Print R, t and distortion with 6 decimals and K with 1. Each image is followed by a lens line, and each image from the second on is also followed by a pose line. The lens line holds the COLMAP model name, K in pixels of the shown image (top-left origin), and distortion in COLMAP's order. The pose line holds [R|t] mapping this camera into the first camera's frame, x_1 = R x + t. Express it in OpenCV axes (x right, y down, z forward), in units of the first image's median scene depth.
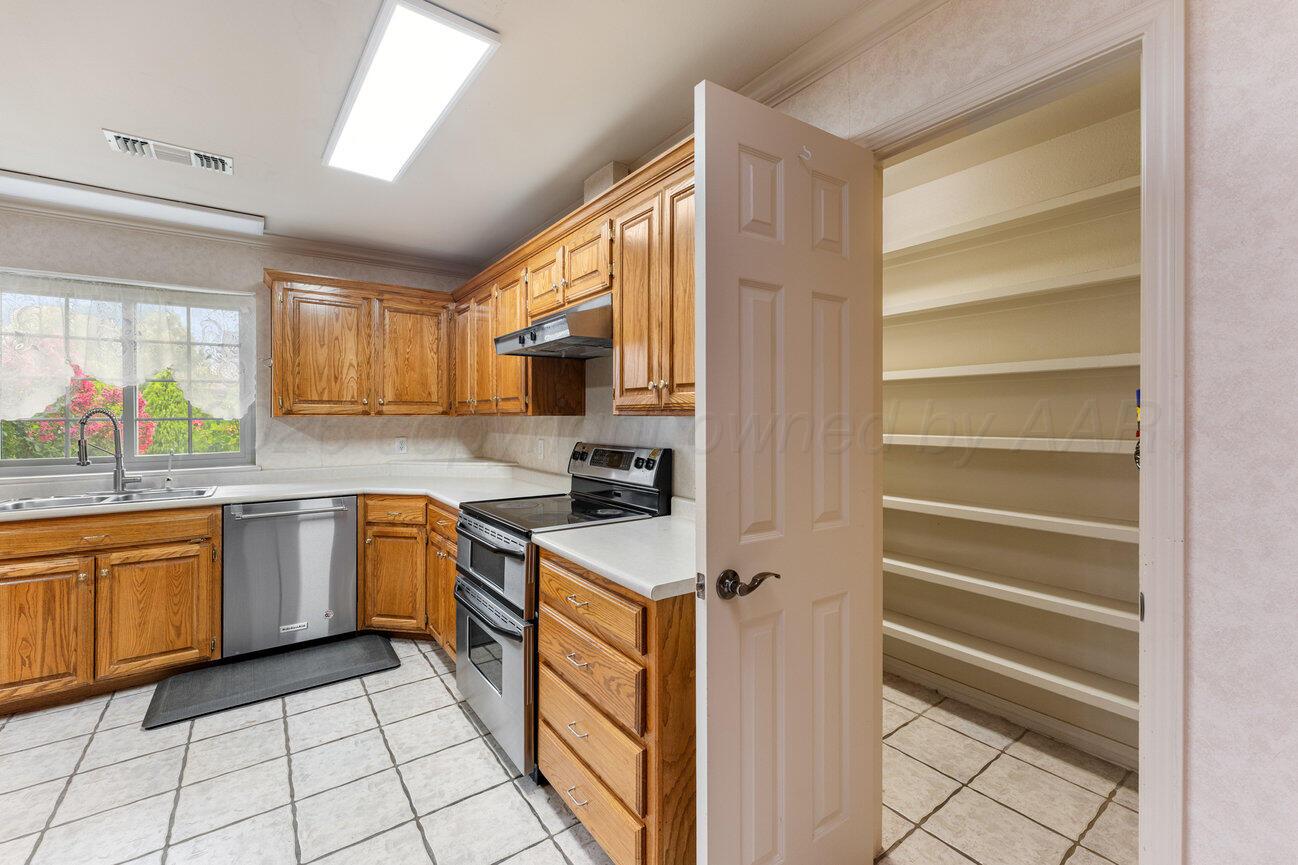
lens RADIAL K [[533.7, 0, 641.7], [0, 533.7, 414.4], [0, 0, 1]] dist [-0.000071, -0.000649]
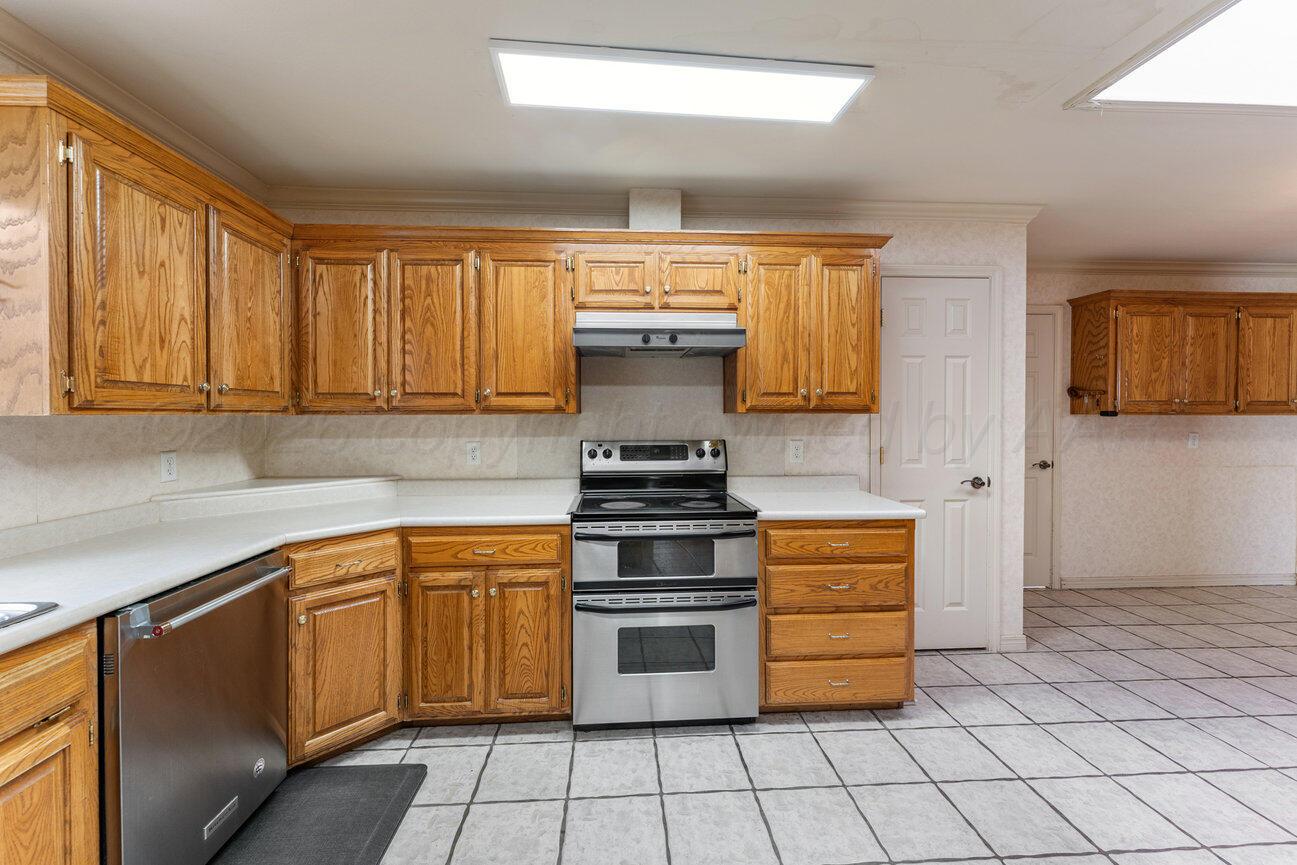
lens RADIAL K [[533.3, 0, 650.7], [0, 533.3, 417.8], [0, 0, 1]] dist [-0.000071, -0.000649]
pose [[0.537367, -0.005311, 0.843332, -0.825279], [-0.002570, 0.999965, 0.007935, 0.002001], [-0.843344, -0.006431, 0.537335, 0.347879]]
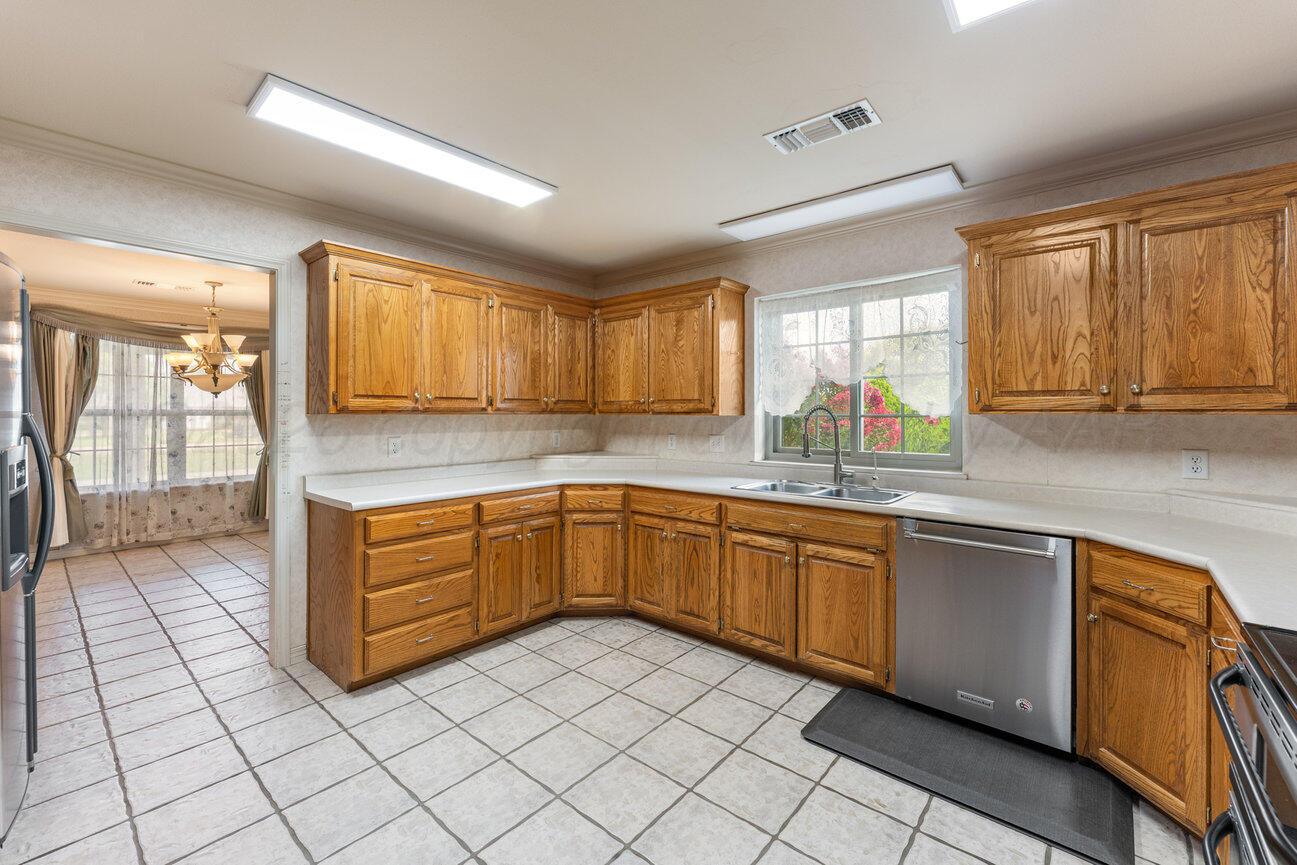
lens RADIAL K [[533.3, 0, 655.1], [0, 533.3, 409.9], [0, 0, 1]] dist [-0.000071, -0.000649]
pose [[0.237359, -0.004402, -0.971412, -0.037853], [0.001289, 0.999990, -0.004217, 0.001312], [0.971421, -0.000251, 0.237362, 0.376848]]
